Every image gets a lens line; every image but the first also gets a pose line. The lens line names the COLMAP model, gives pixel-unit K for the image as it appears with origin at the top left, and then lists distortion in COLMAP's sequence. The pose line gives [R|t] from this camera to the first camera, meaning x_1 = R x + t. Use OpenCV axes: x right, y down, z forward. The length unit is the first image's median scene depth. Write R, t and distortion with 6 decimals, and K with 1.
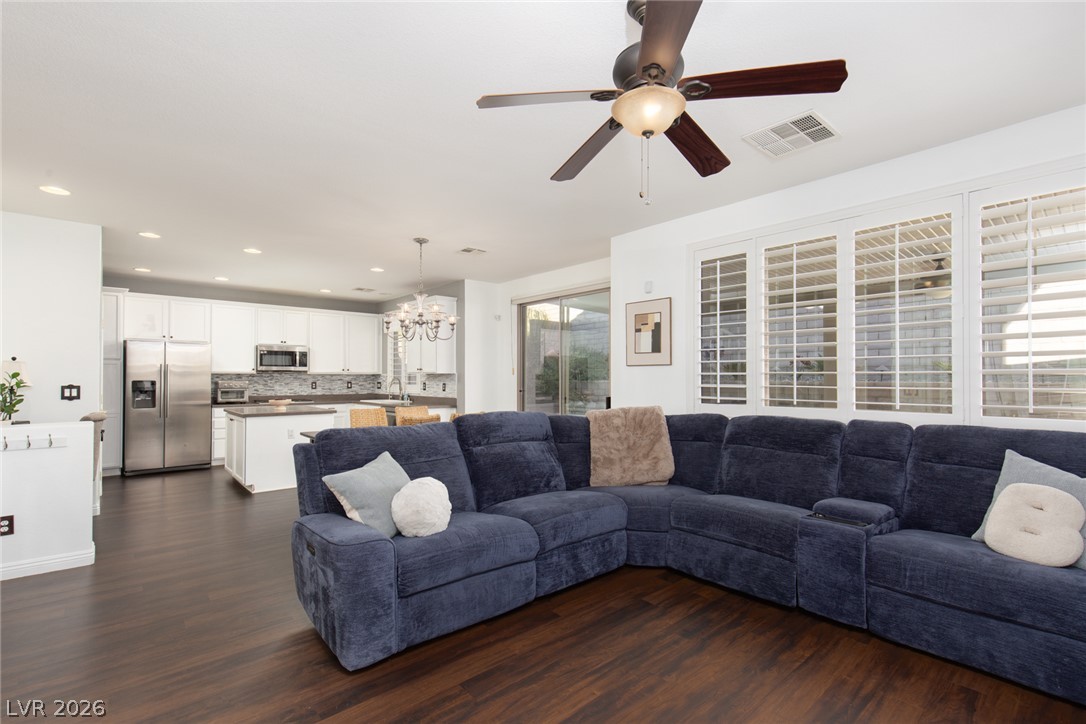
lens RADIAL K [[495.1, 0, 544.4], [0, 495.1, 373.0], [0, 0, 1]] dist [0.000874, 0.000027]
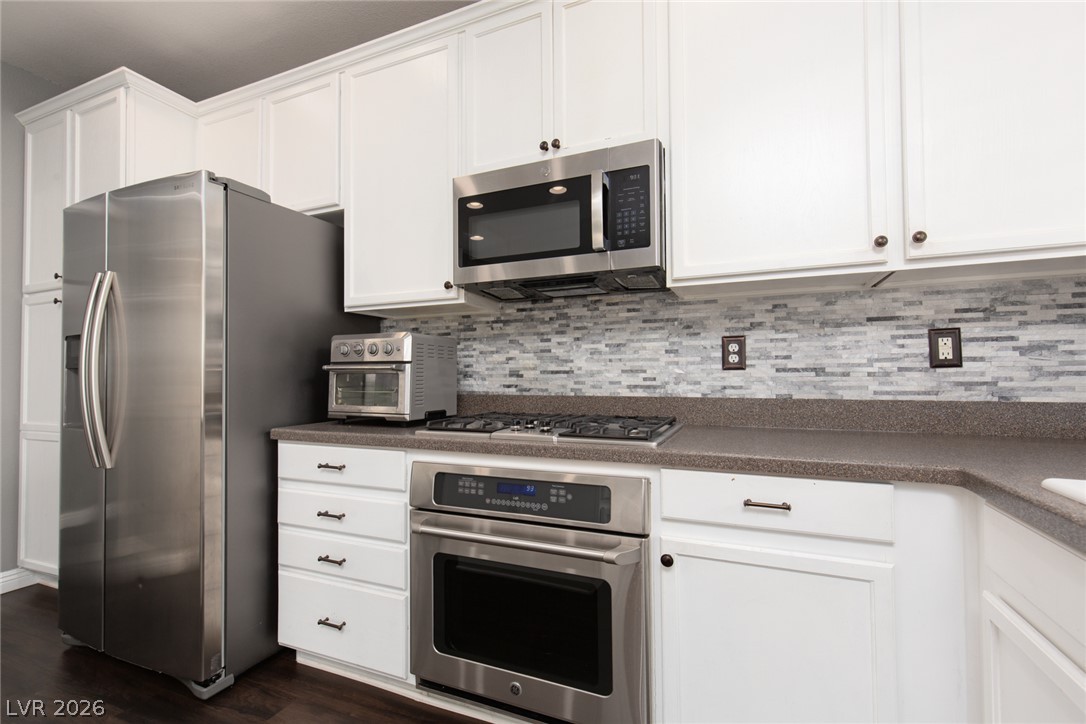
lens RADIAL K [[495.1, 0, 544.4], [0, 495.1, 373.0], [0, 0, 1]] dist [0.000874, 0.000027]
pose [[0.426671, -0.006872, -0.904381, -0.328111], [0.013534, 0.999908, -0.001213, 0.034438], [0.904306, -0.011722, 0.426724, 0.879745]]
